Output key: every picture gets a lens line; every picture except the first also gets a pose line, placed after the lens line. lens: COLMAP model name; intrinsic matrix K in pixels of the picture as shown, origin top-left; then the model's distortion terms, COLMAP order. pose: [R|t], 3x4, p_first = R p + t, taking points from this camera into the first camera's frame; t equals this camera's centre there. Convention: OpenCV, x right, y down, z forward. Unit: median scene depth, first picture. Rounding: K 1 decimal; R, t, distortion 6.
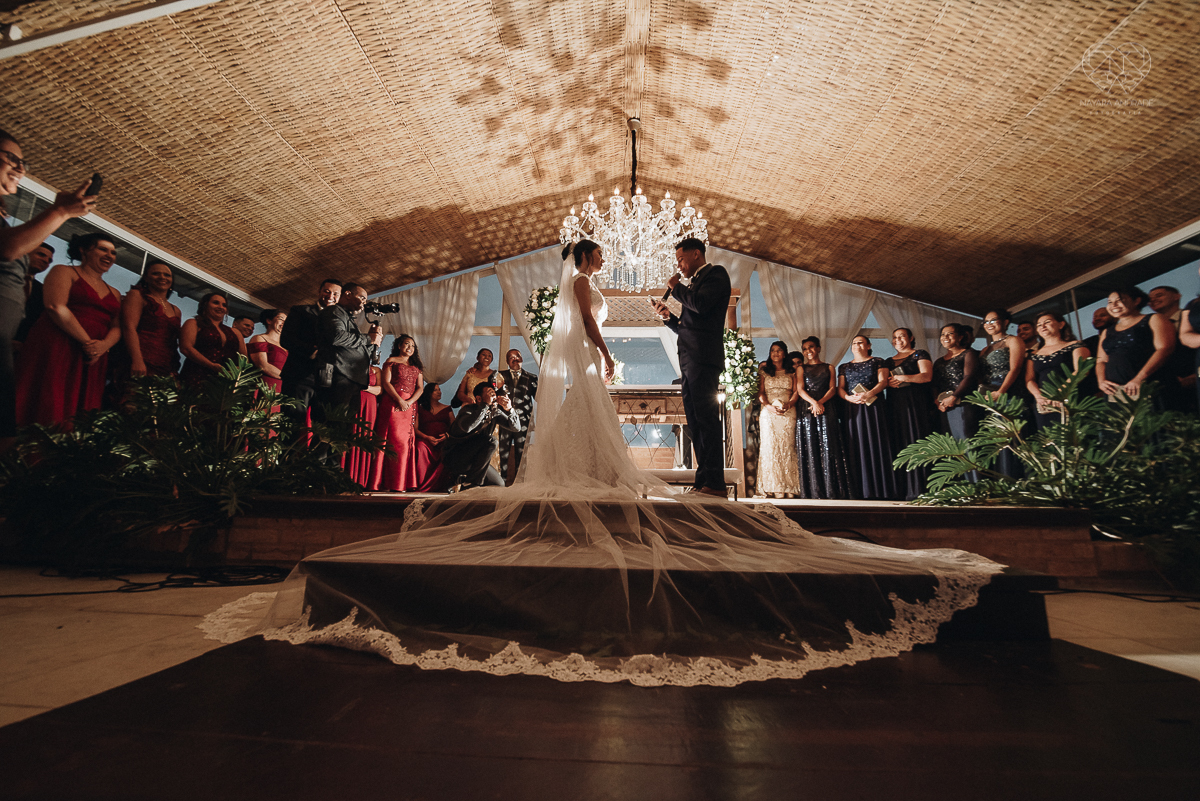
lens RADIAL K [[464.6, 0, 605.2], [0, 464.6, 405.2], [0, 0, 1]] dist [-0.011269, -0.001818]
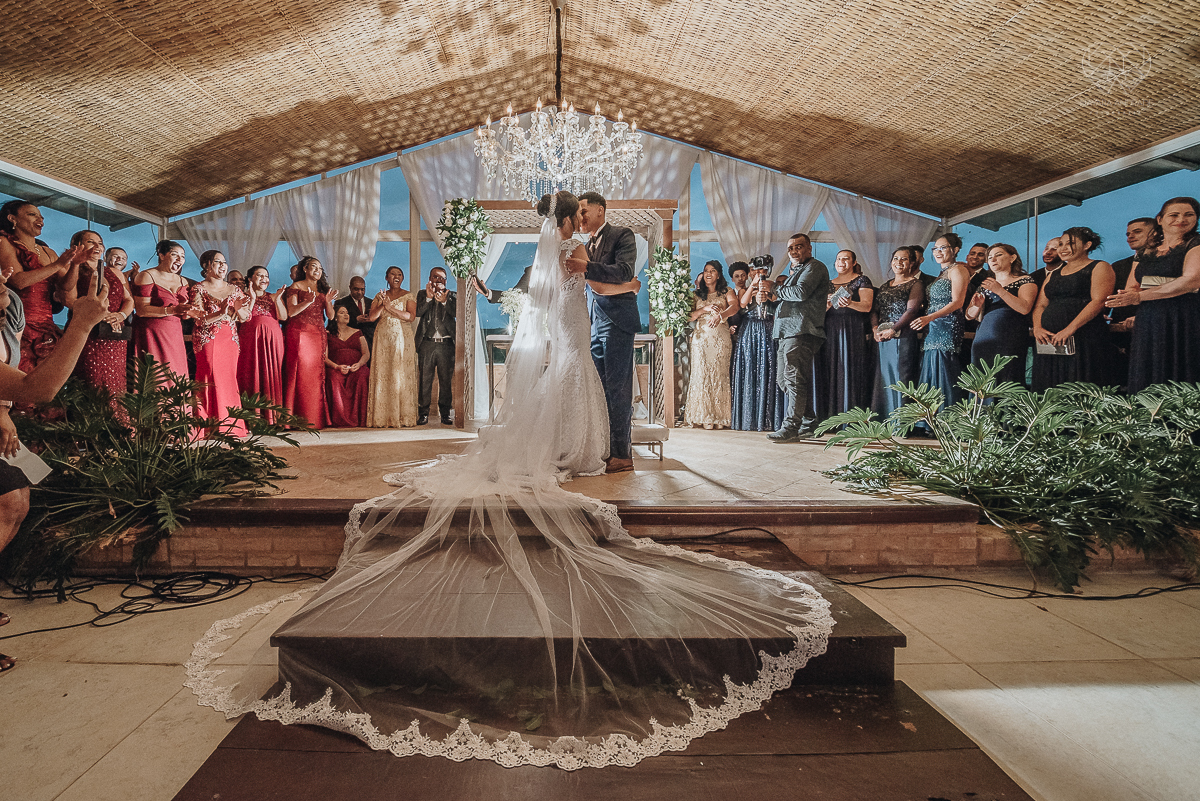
lens RADIAL K [[519.2, 0, 547.5], [0, 519.2, 367.6], [0, 0, 1]] dist [-0.010945, -0.002548]
pose [[0.999267, -0.017040, 0.034283, -0.000755], [0.010126, 0.981233, 0.192561, -0.146000], [-0.036921, -0.192072, 0.980686, -0.041544]]
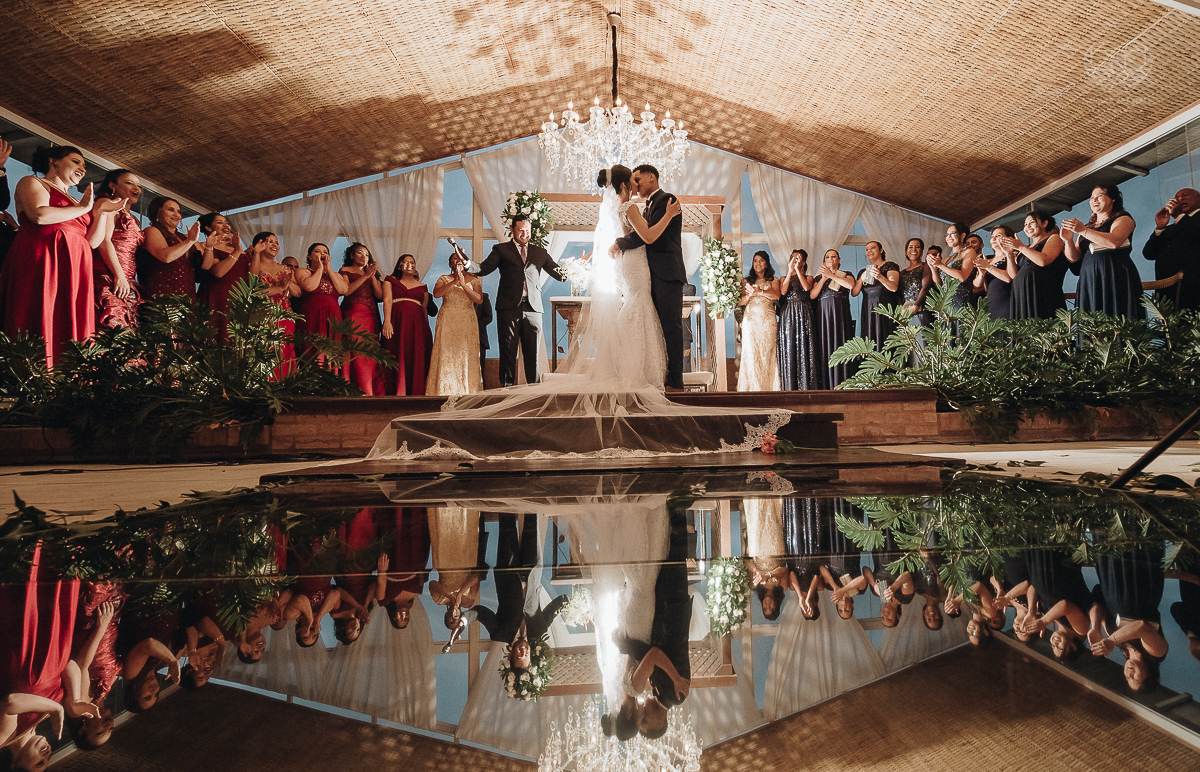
lens RADIAL K [[575.5, 0, 674.2], [0, 575.5, 372.7], [0, 0, 1]] dist [-0.009455, -0.003230]
pose [[0.990255, -0.022309, 0.137467, 0.006474], [0.008100, 0.994642, 0.103063, -0.004682], [-0.139029, -0.100945, 0.985130, -0.268183]]
